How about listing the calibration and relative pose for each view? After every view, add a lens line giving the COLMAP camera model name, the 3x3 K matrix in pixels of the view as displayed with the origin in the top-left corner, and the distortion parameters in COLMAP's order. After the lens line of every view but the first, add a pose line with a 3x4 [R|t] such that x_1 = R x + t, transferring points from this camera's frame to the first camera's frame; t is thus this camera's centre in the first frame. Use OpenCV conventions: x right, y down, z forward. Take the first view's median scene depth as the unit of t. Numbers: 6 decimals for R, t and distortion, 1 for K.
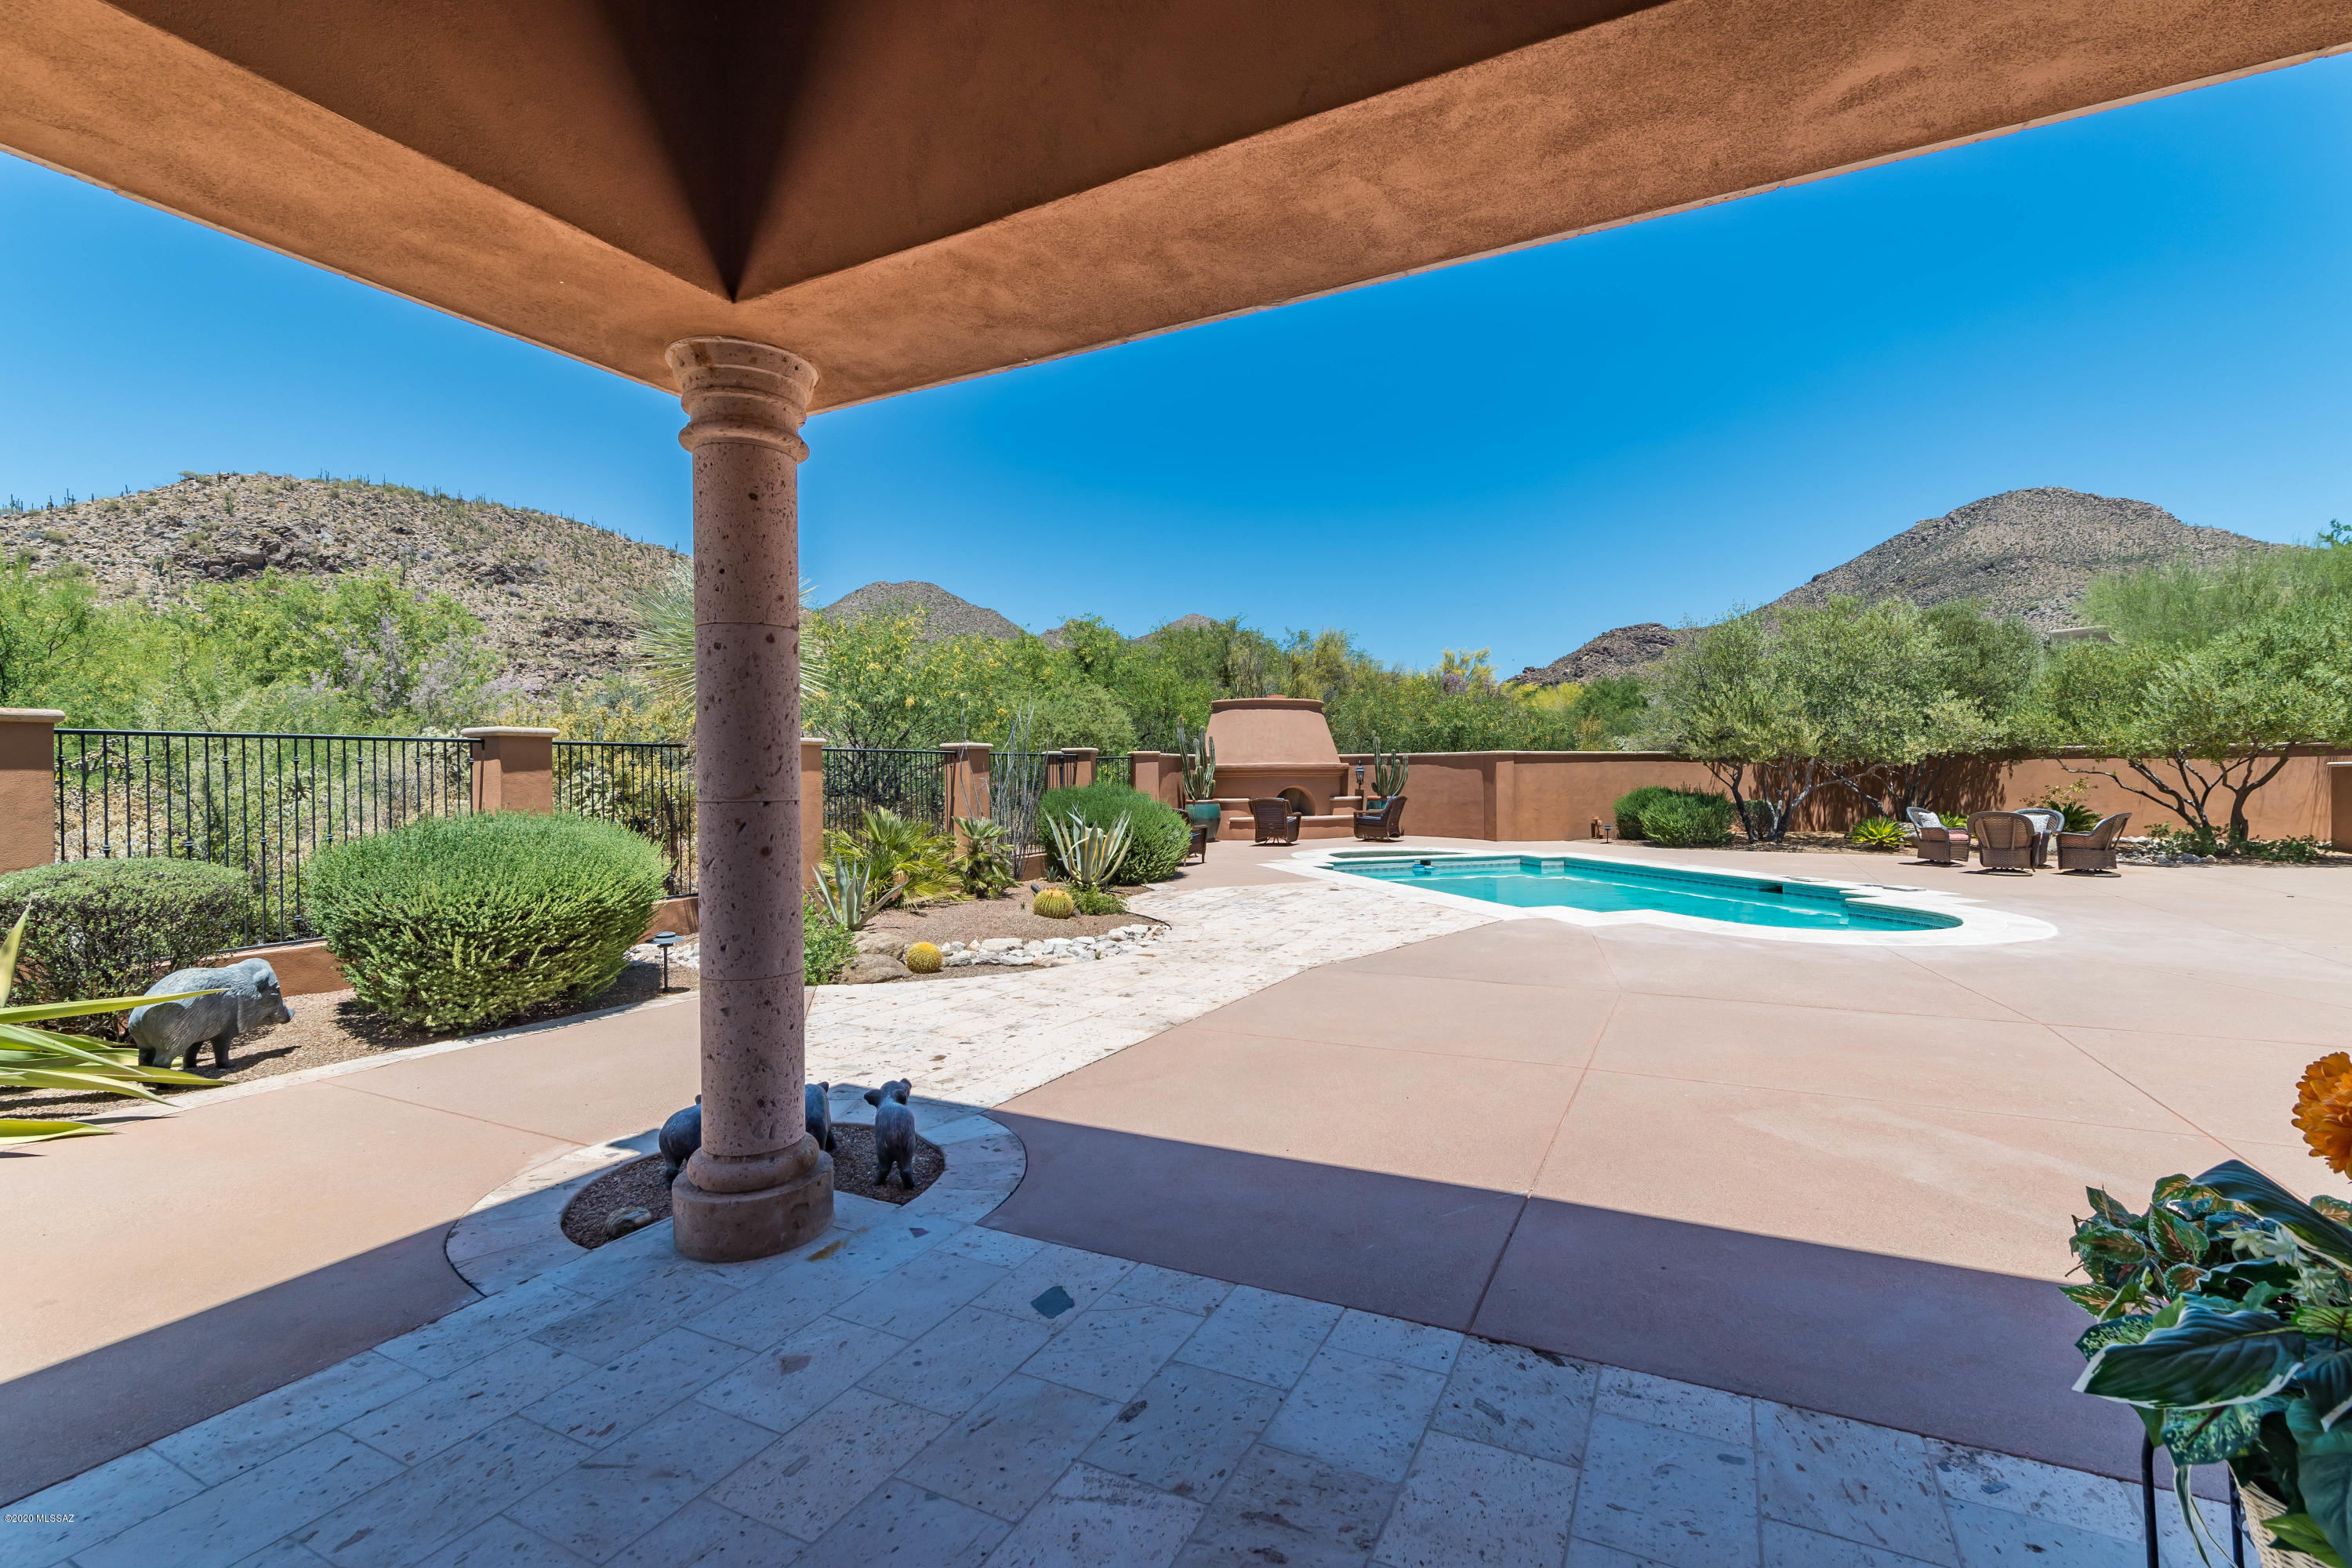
lens RADIAL K [[1031.3, 0, 1179.4], [0, 1031.3, 777.1], [0, 0, 1]] dist [0.004167, 0.001643]
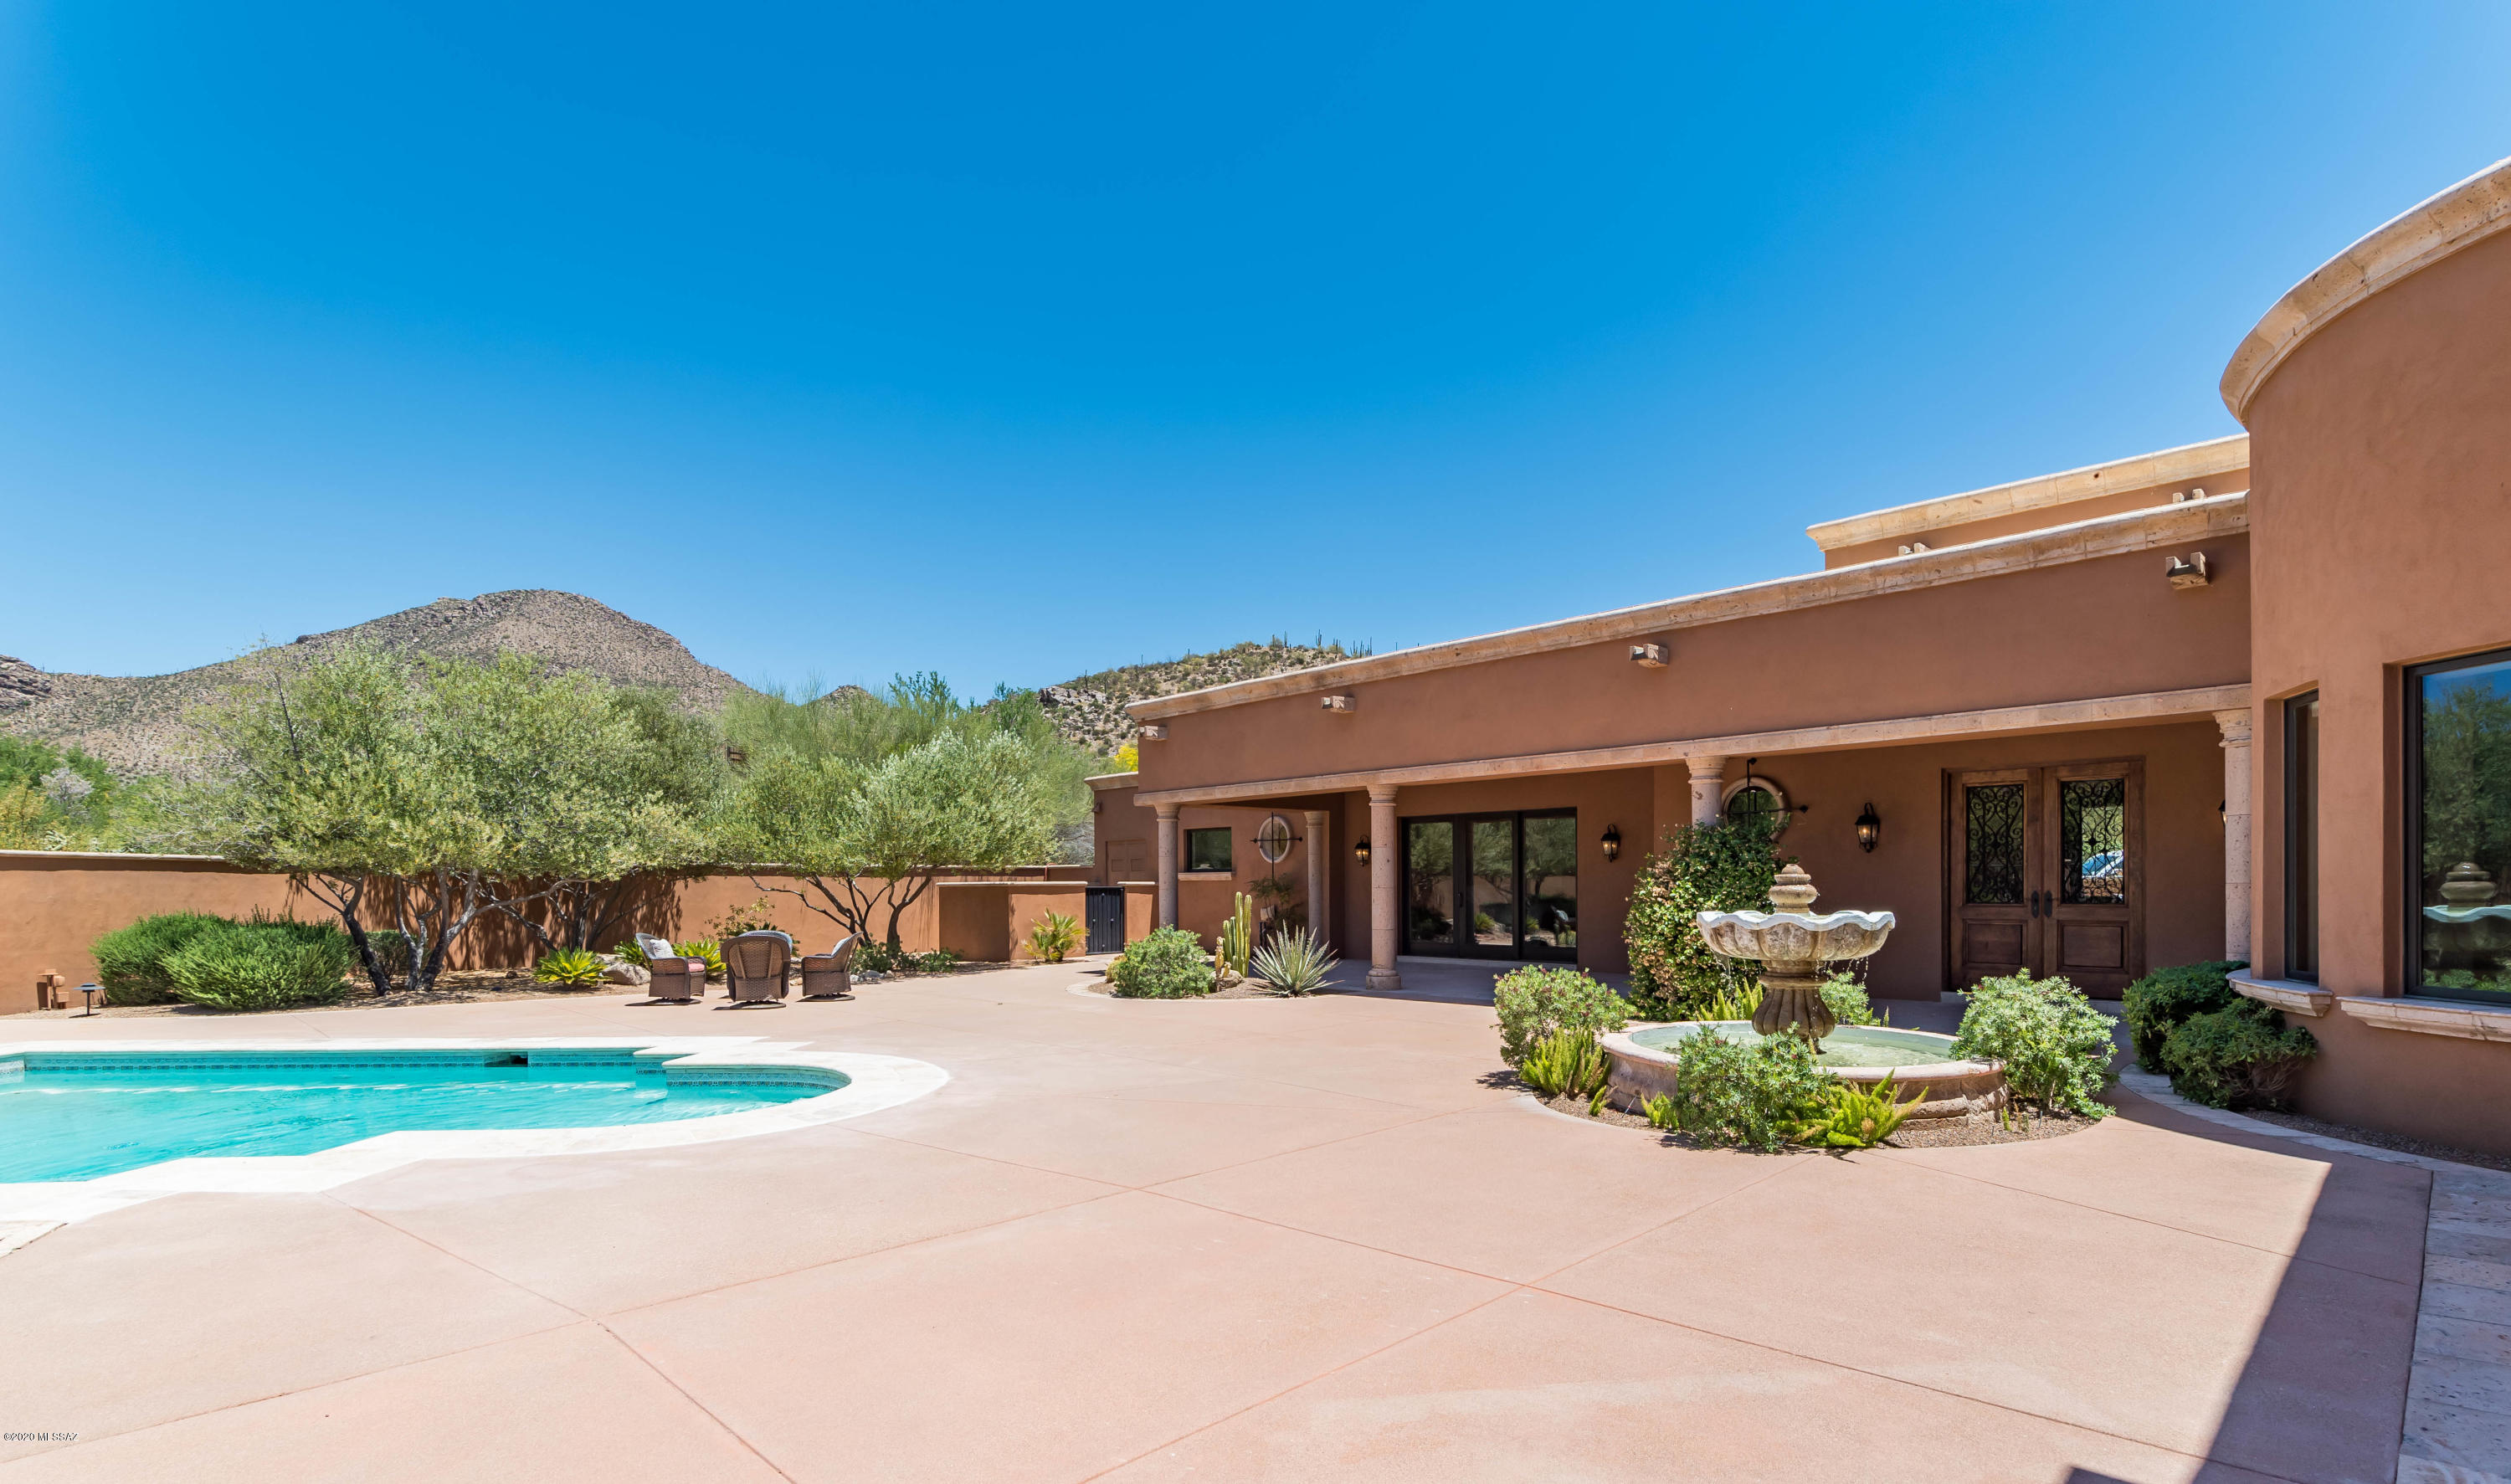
lens RADIAL K [[1178.4, 0, 1365.5], [0, 1178.4, 886.1], [0, 0, 1]] dist [-0.004739, -0.000560]
pose [[0.278553, 0.006076, 0.960402, -0.005777], [0.004164, 0.999963, -0.007534, 0.001604], [-0.960412, 0.006098, 0.278518, 0.182691]]
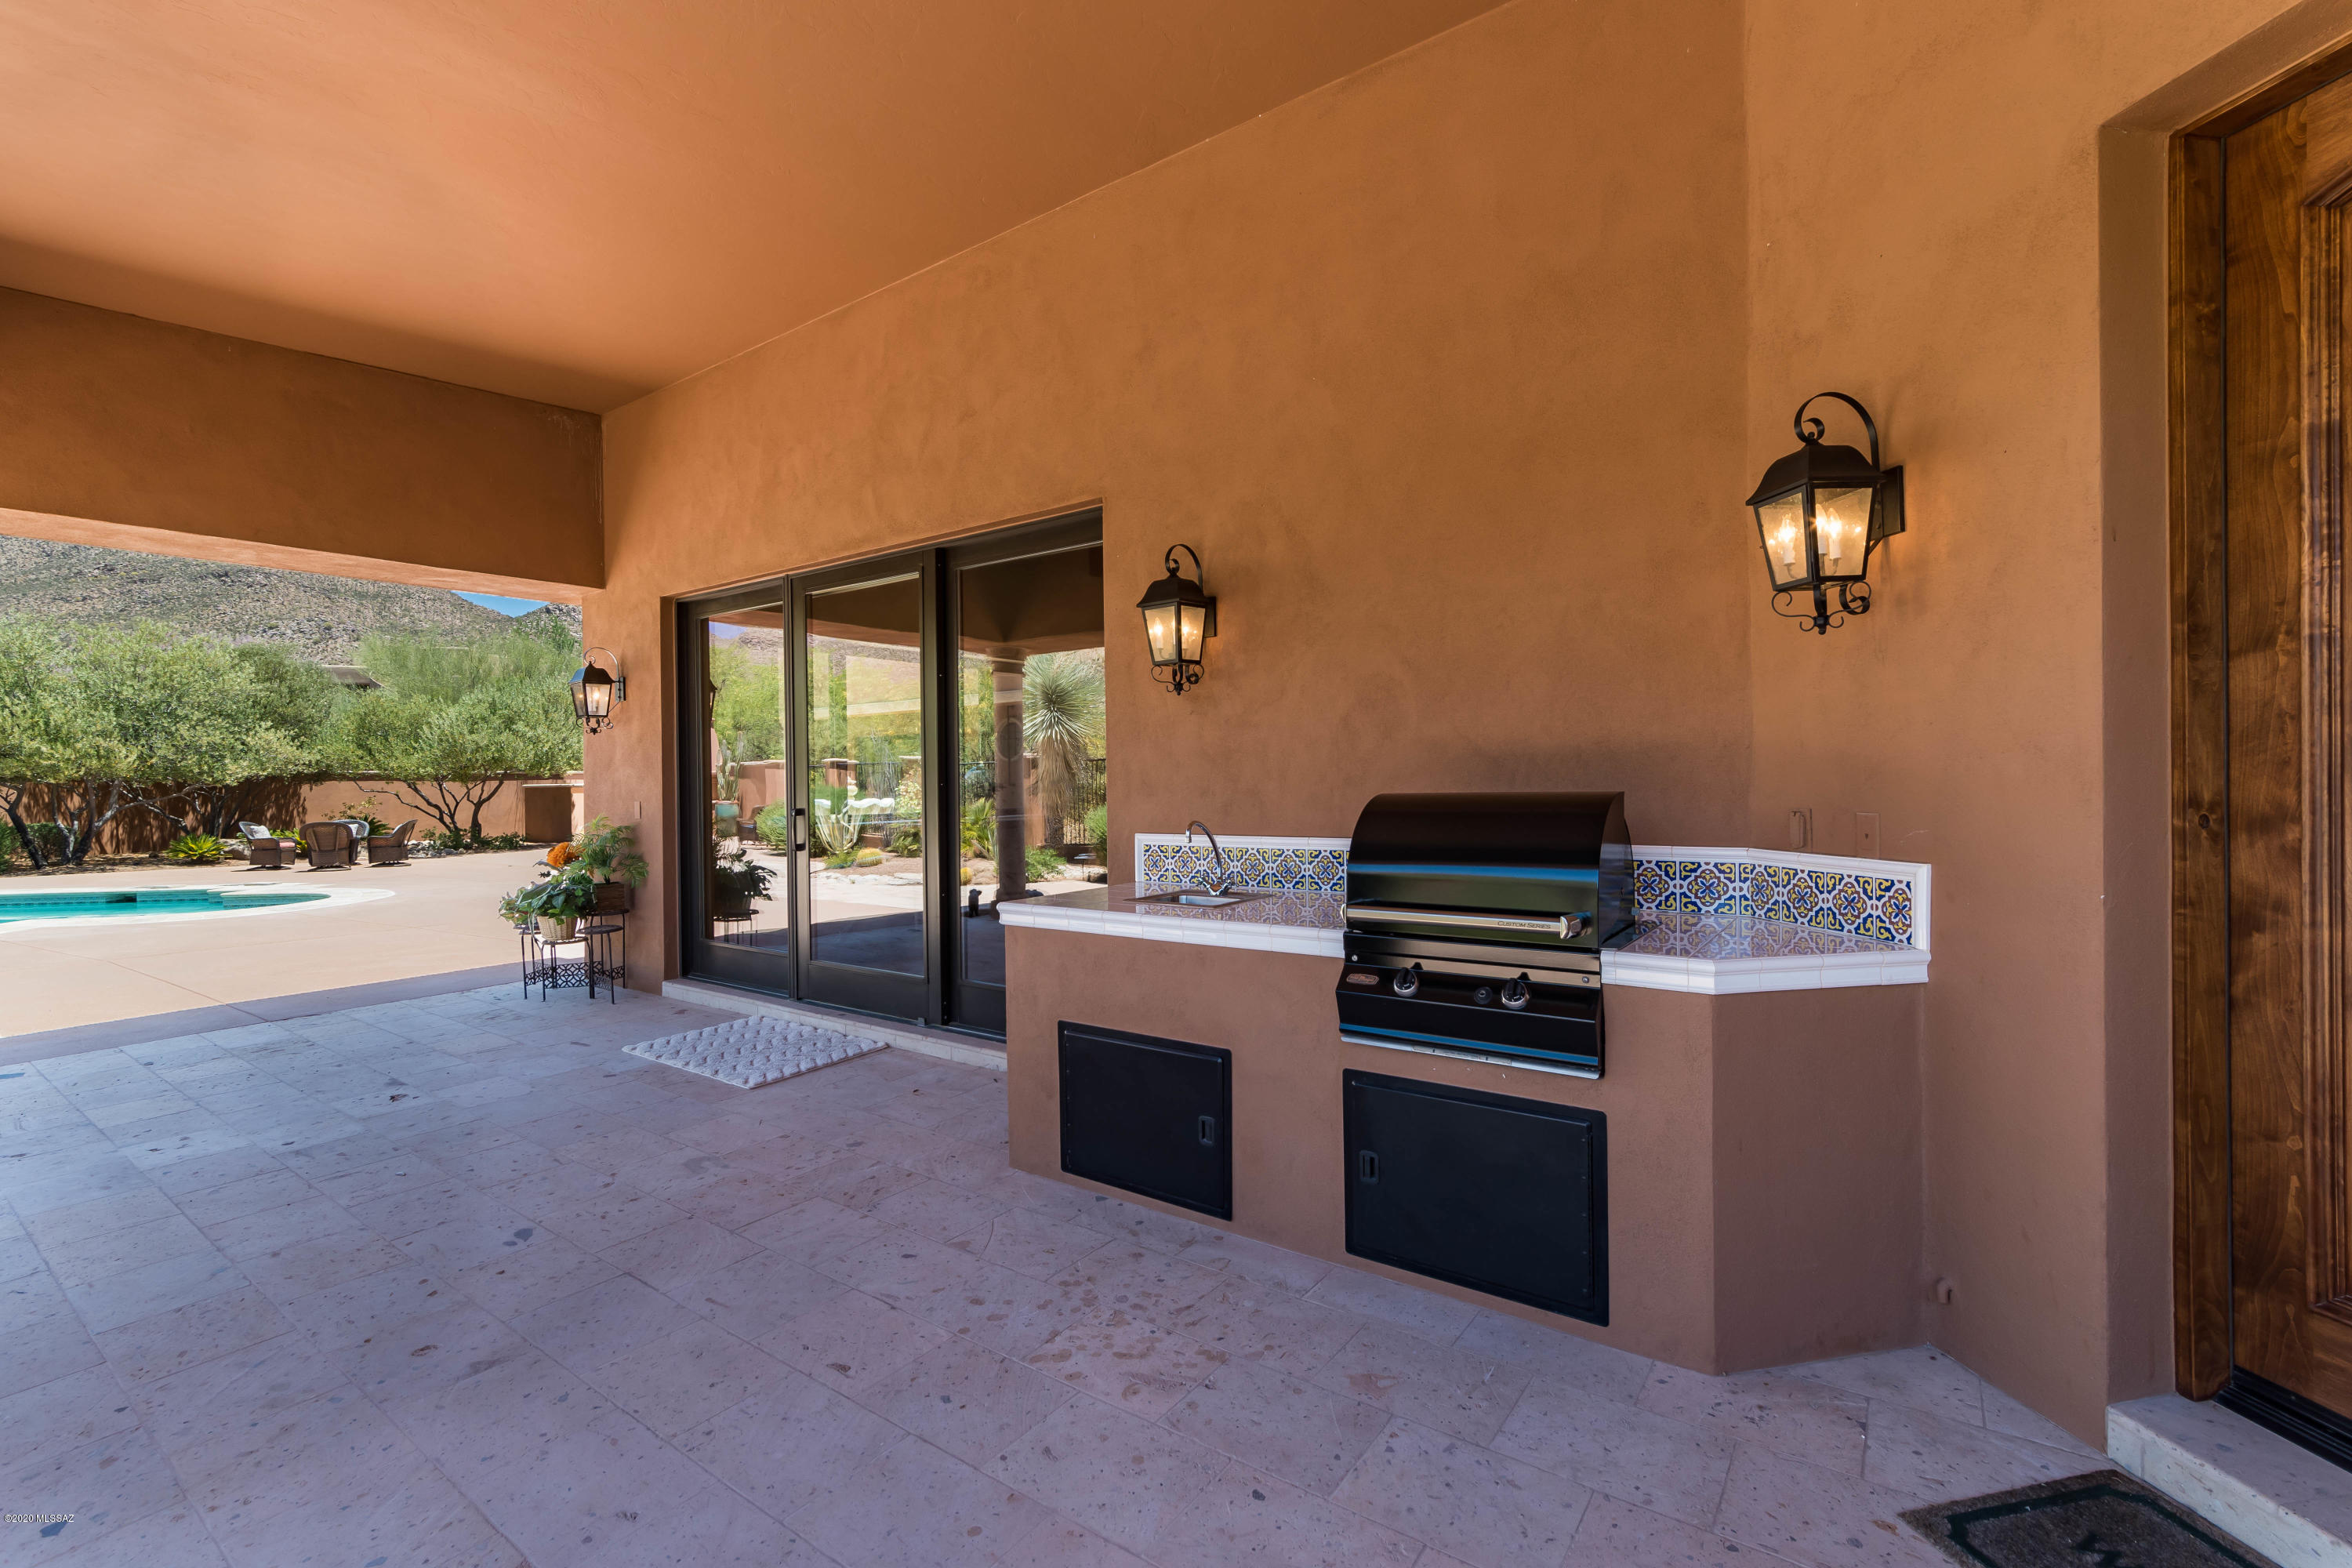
lens RADIAL K [[1031.3, 0, 1187.7], [0, 1031.3, 781.8], [0, 0, 1]] dist [0.004167, 0.001643]
pose [[0.156448, 0.005404, 0.987671, -0.238202], [0.011710, 0.999905, -0.007326, 0.004224], [-0.987617, 0.012712, 0.156370, -0.199056]]
